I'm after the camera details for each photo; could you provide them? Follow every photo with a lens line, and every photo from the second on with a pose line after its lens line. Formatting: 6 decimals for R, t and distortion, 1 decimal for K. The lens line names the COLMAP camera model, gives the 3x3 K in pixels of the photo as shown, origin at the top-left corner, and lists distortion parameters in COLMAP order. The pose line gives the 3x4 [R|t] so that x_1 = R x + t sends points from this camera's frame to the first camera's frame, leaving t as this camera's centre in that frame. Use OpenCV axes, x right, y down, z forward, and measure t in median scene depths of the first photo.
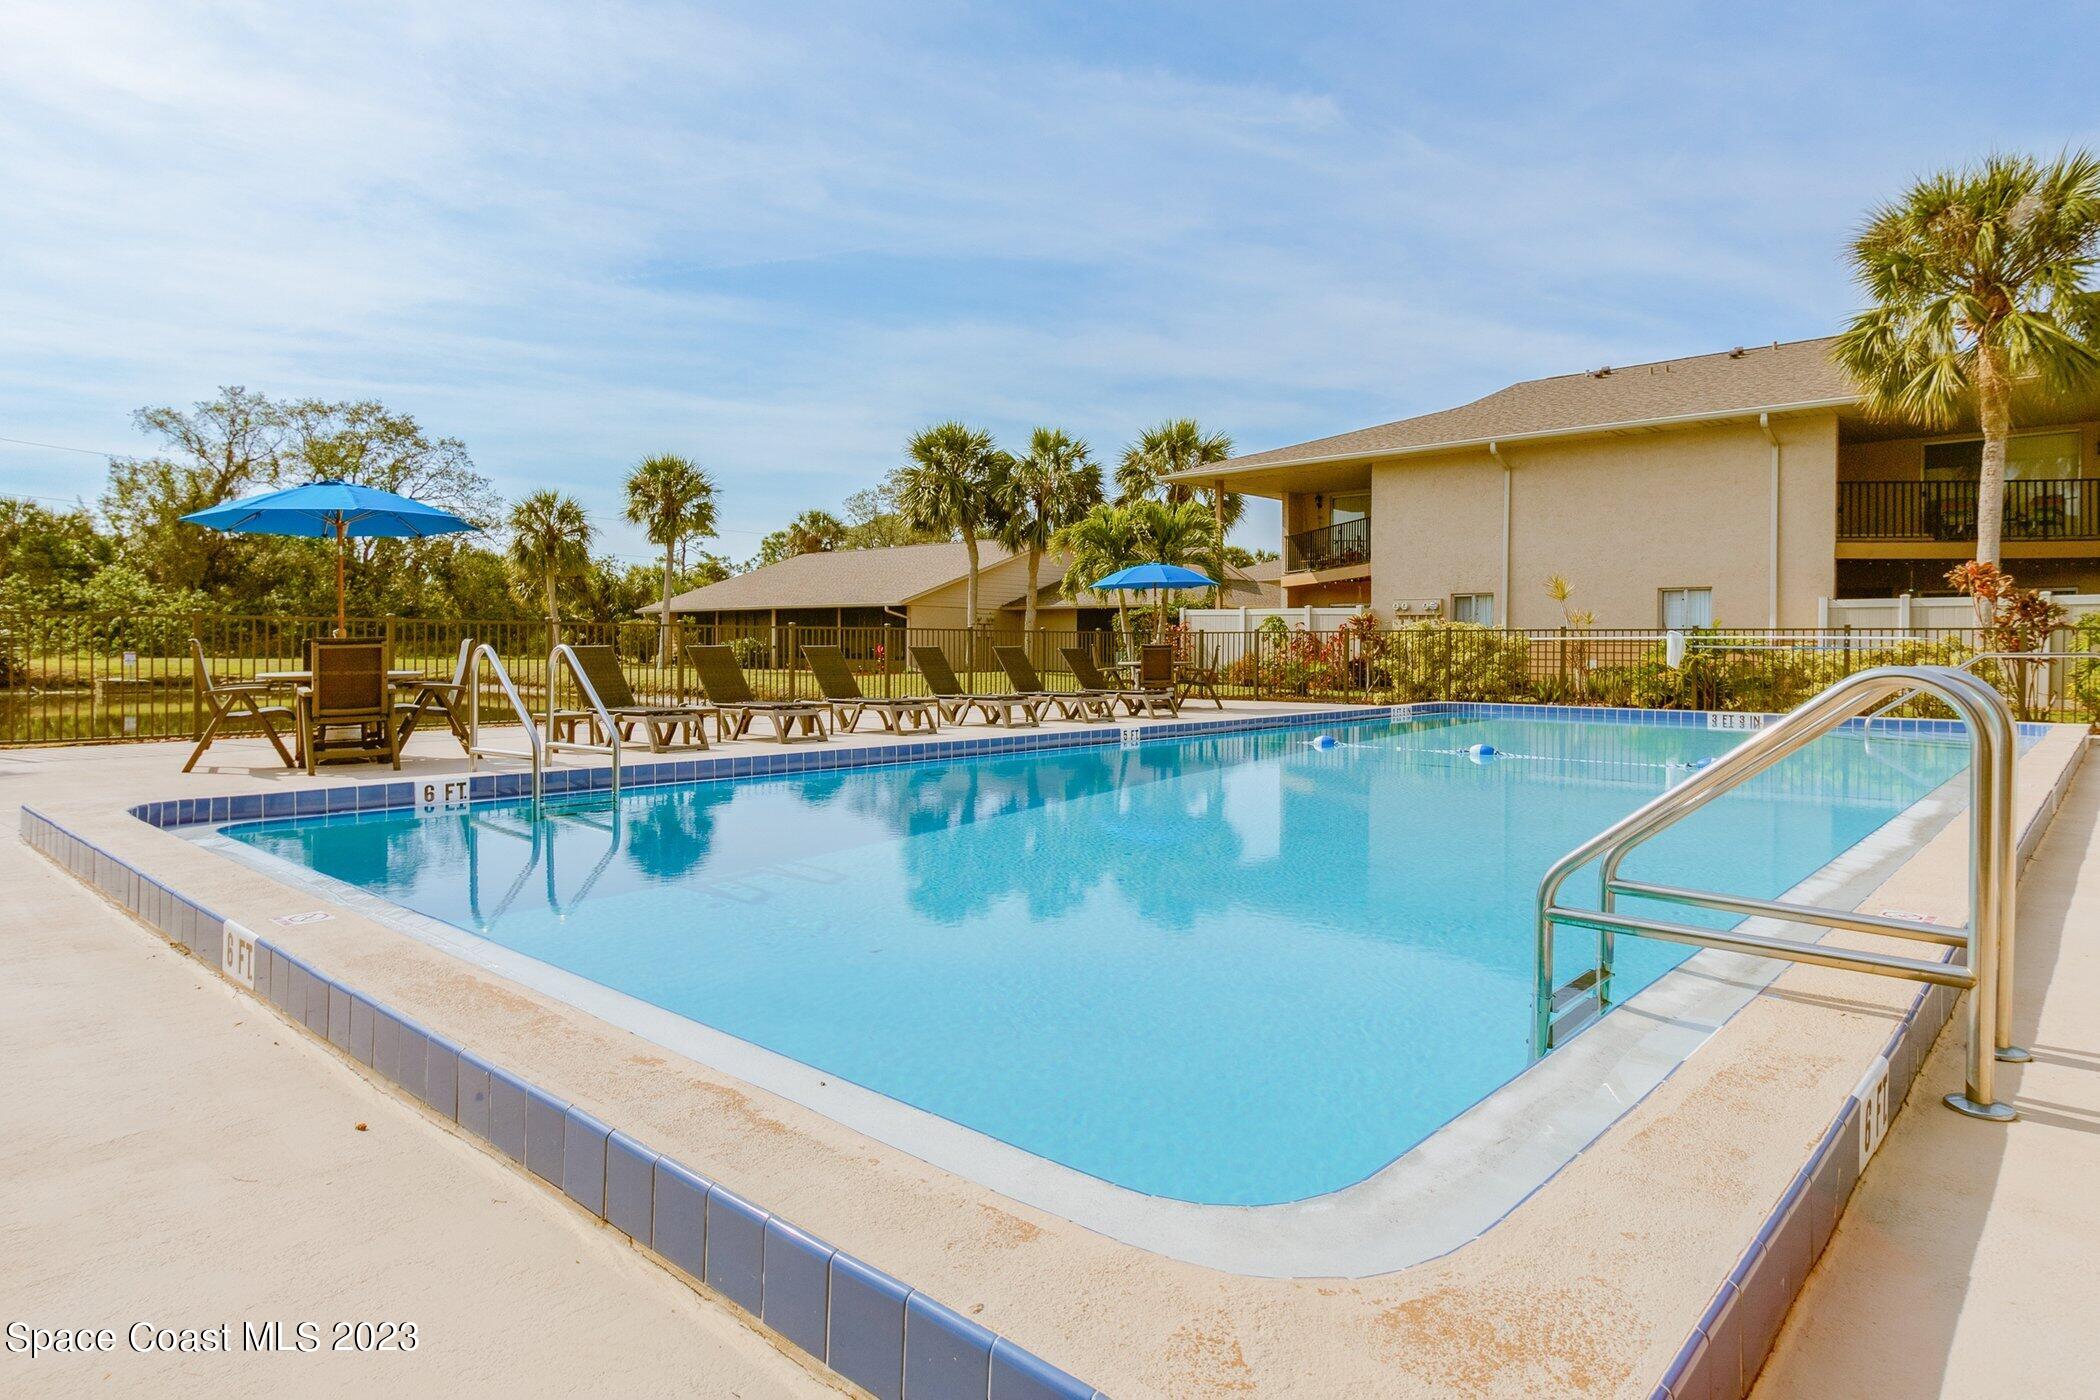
lens RADIAL K [[1272.9, 0, 1054.8], [0, 1272.9, 695.2], [0, 0, 1]] dist [0.069933, -0.001386]
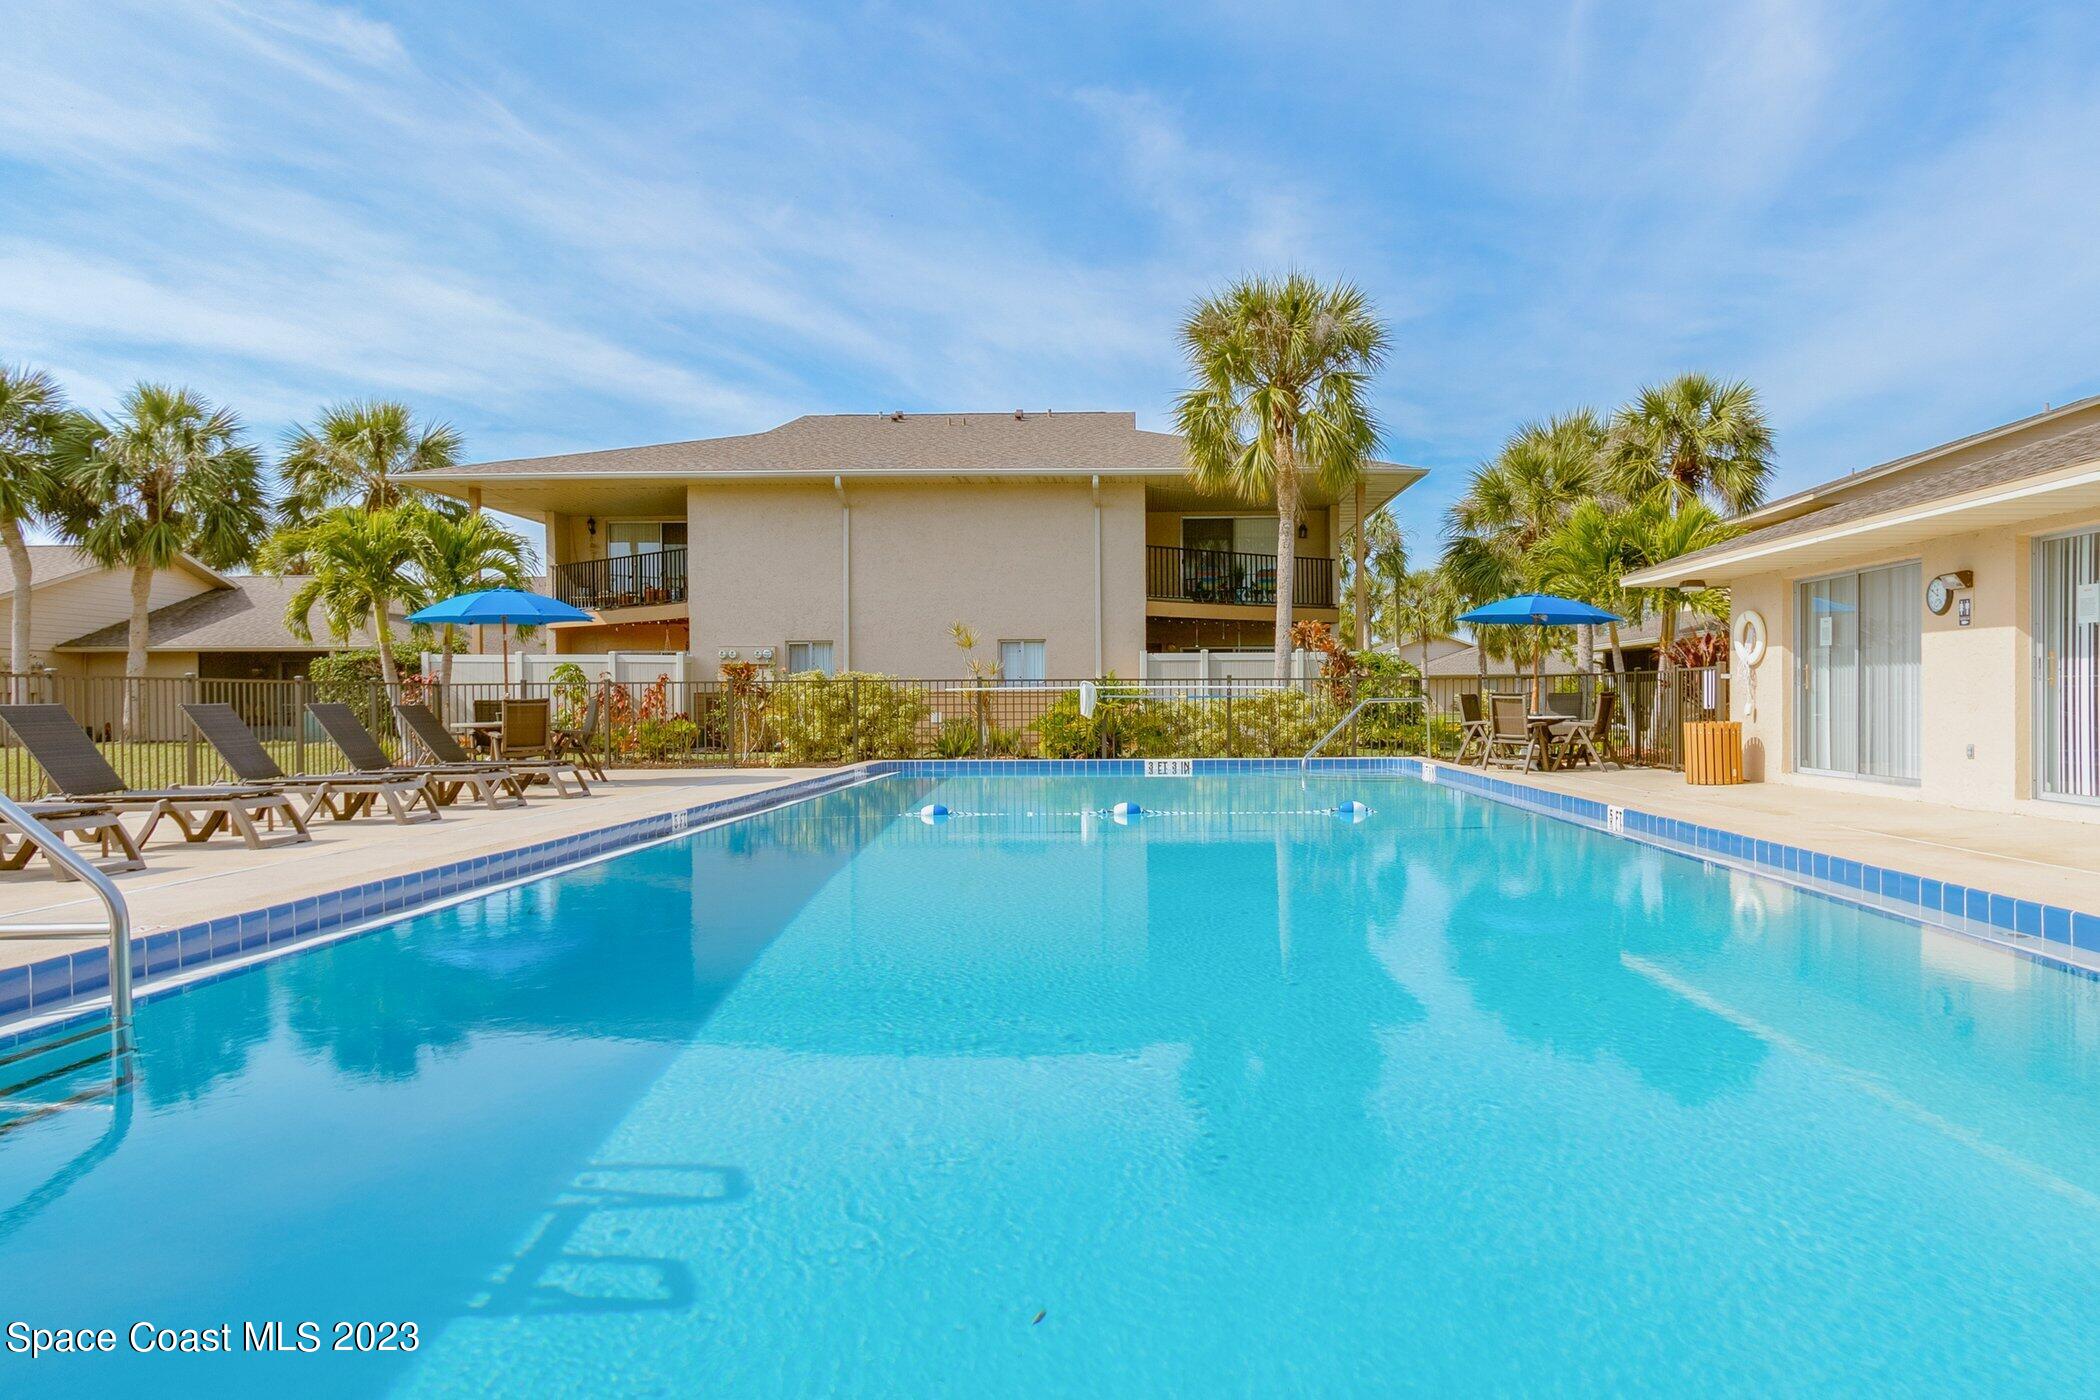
lens RADIAL K [[1402.6, 0, 1048.2], [0, 1402.6, 752.9], [0, 0, 1]] dist [0.063203, 0.000499]
pose [[0.770520, -0.034260, 0.636494, -0.138905], [0.036150, 0.999296, 0.010026, -0.003323], [-0.636390, 0.015284, 0.771216, 0.100812]]
